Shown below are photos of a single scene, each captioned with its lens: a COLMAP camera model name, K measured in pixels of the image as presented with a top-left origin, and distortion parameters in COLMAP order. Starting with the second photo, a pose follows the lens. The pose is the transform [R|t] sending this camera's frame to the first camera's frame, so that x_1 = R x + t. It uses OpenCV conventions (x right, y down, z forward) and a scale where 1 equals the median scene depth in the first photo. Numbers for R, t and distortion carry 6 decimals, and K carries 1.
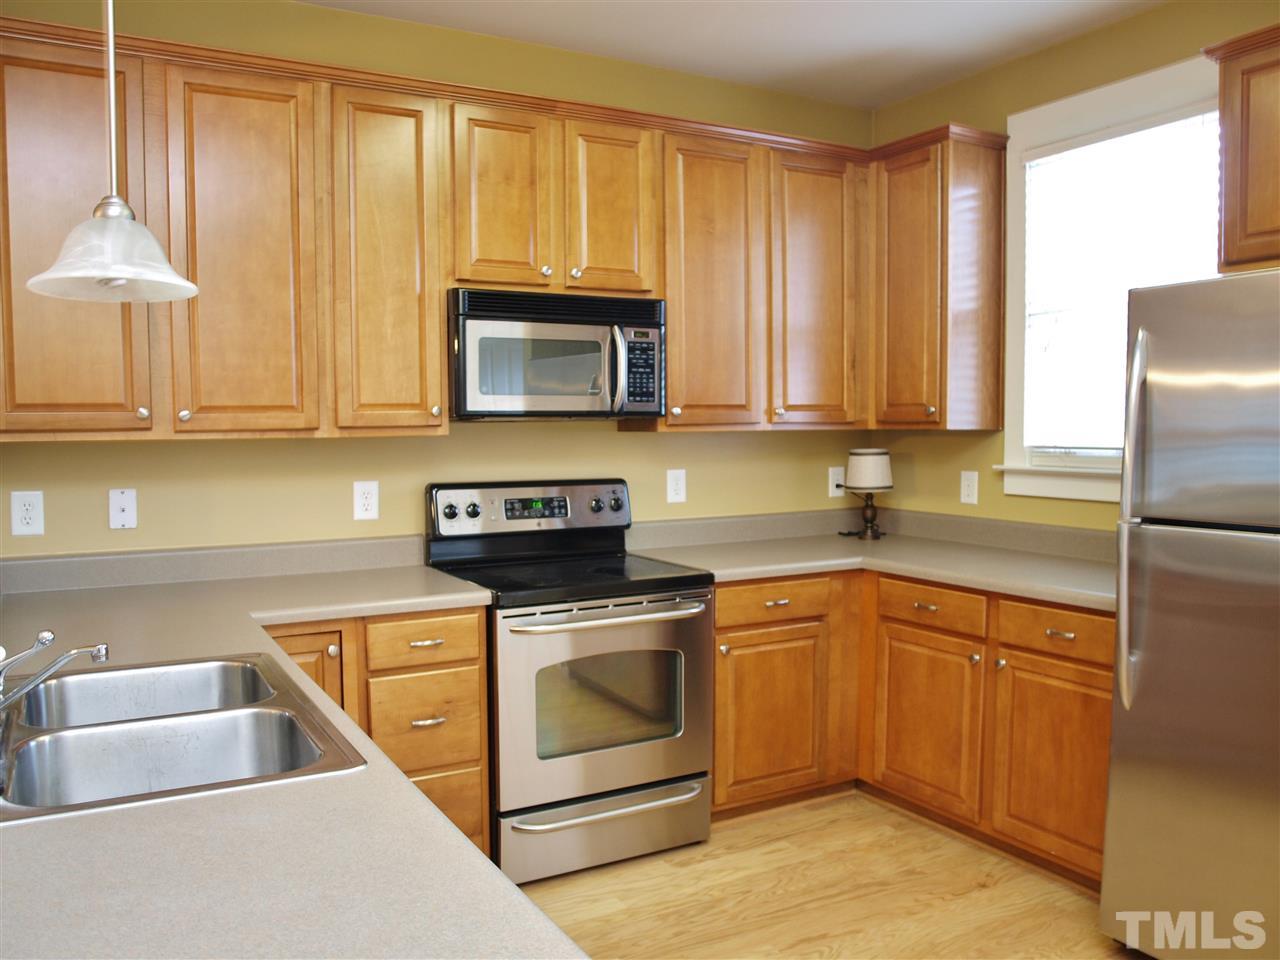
lens RADIAL K [[1024.6, 0, 637.5], [0, 1024.6, 481.5], [0, 0, 1]] dist [-0.079246, 0.000504]
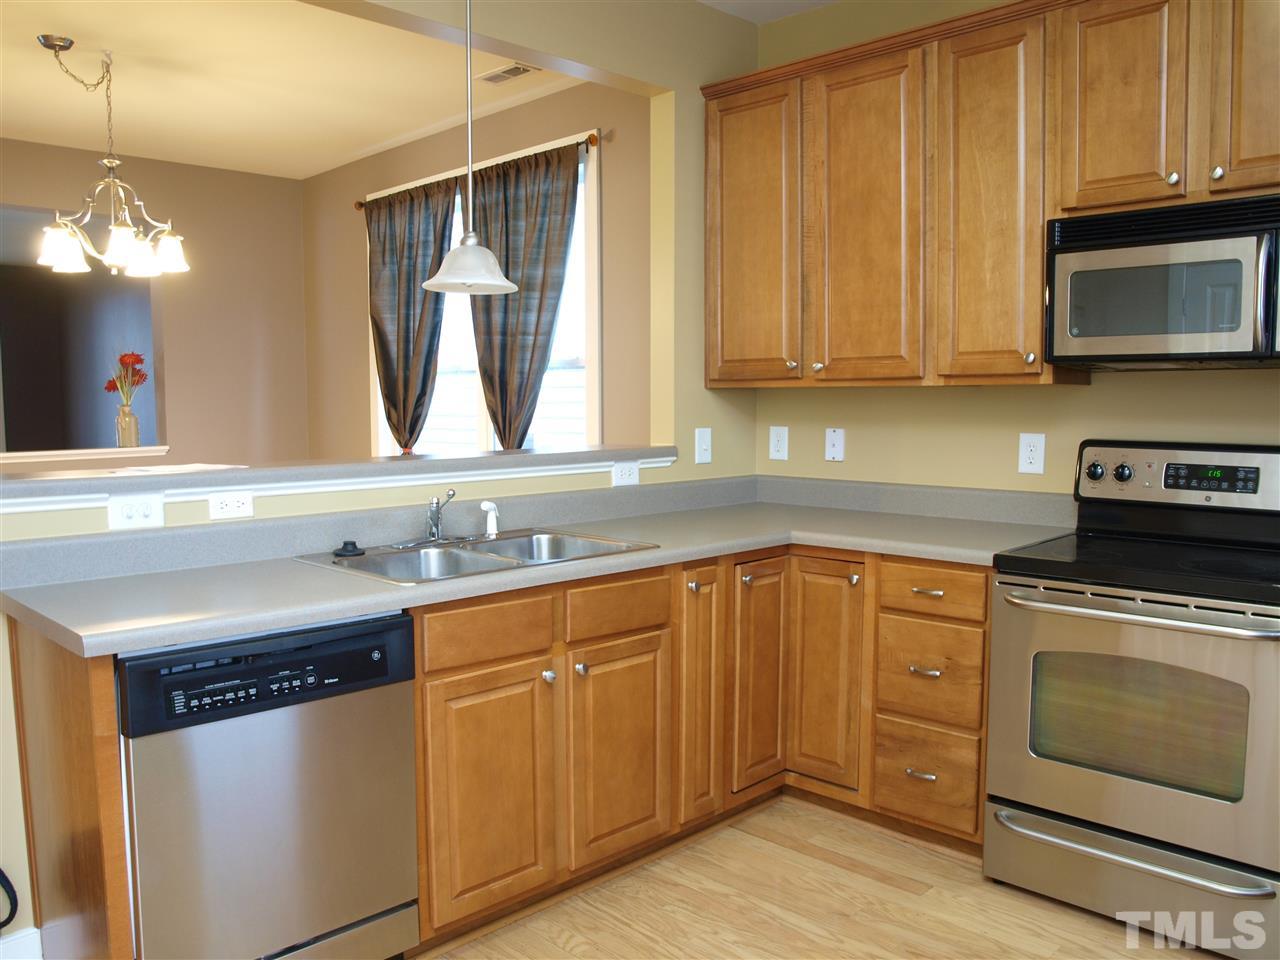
lens RADIAL K [[1024.6, 0, 636.3], [0, 1024.6, 483.1], [0, 0, 1]] dist [-0.079246, 0.000504]
pose [[0.260950, 0.085208, -0.961584, 0.613024], [-0.048339, 0.996001, 0.075140, -0.007650], [0.964141, 0.026874, 0.264025, 0.429159]]
